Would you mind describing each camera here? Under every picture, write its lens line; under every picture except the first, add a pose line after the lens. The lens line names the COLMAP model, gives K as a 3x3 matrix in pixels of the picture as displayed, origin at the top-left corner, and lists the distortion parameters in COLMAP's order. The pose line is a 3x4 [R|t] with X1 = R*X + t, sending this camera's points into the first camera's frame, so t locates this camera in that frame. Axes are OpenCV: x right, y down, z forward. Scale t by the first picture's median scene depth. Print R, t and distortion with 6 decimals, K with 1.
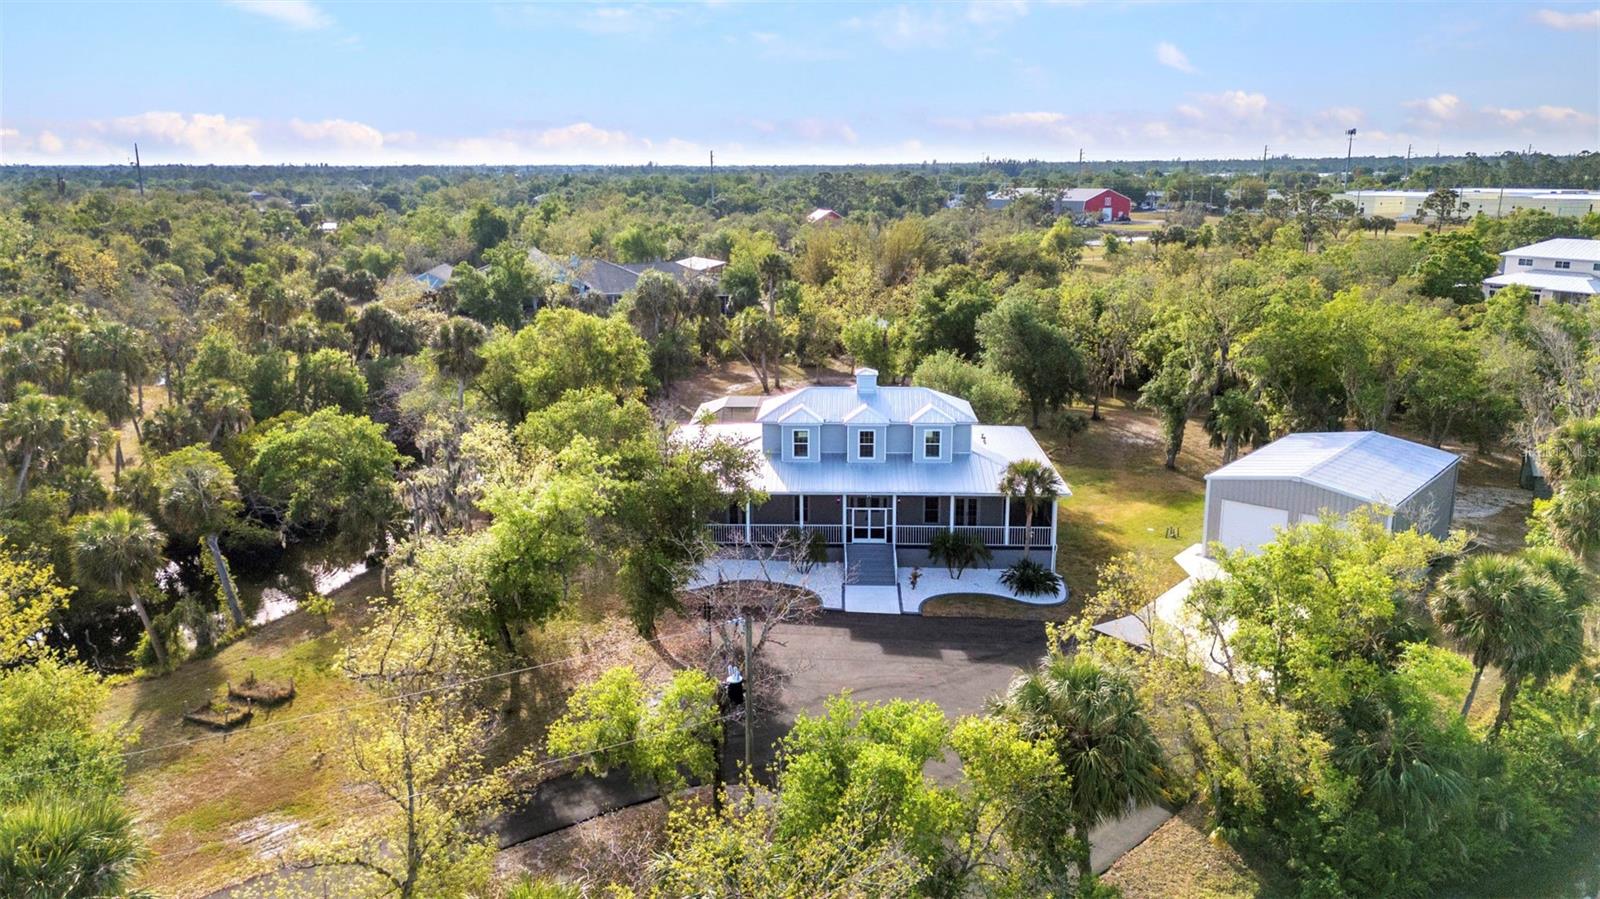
lens RADIAL K [[1172.8, 0, 800.0], [0, 1172.8, 449.5], [0, 0, 1]] dist [0.071550, -0.095335]
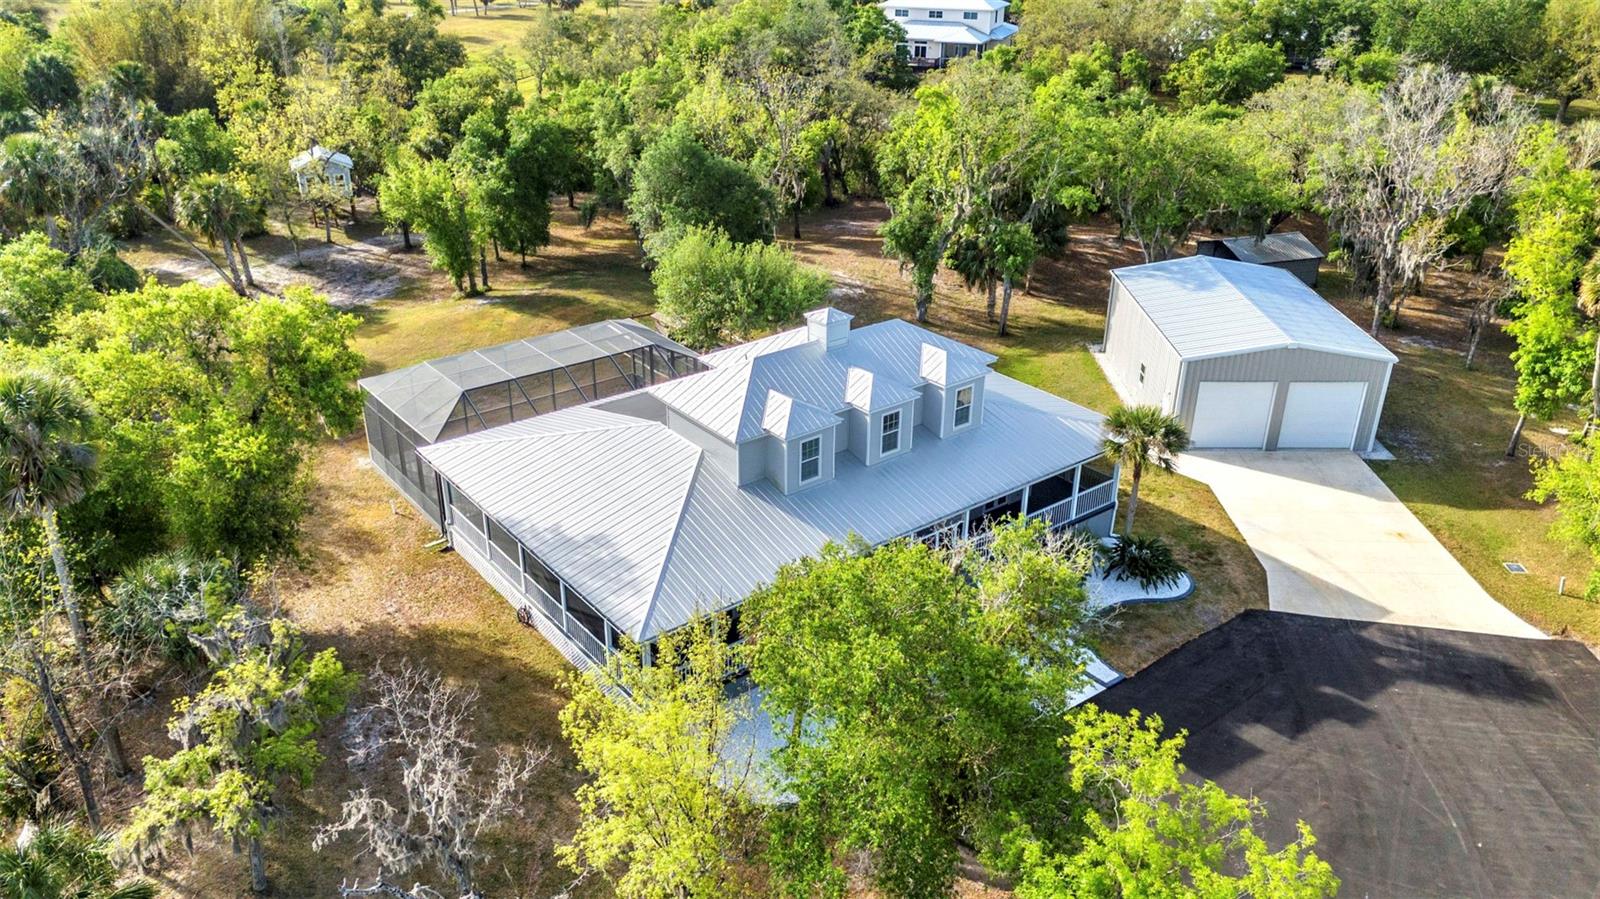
lens RADIAL K [[1169.0, 0, 800.0], [0, 1169.0, 449.5], [0, 0, 1]] dist [0.080155, -0.084090]
pose [[0.760562, -0.272624, 0.589255, -0.212940], [0.142746, 0.955579, 0.257863, -0.099067], [-0.633379, -0.112007, 0.765693, 0.318119]]
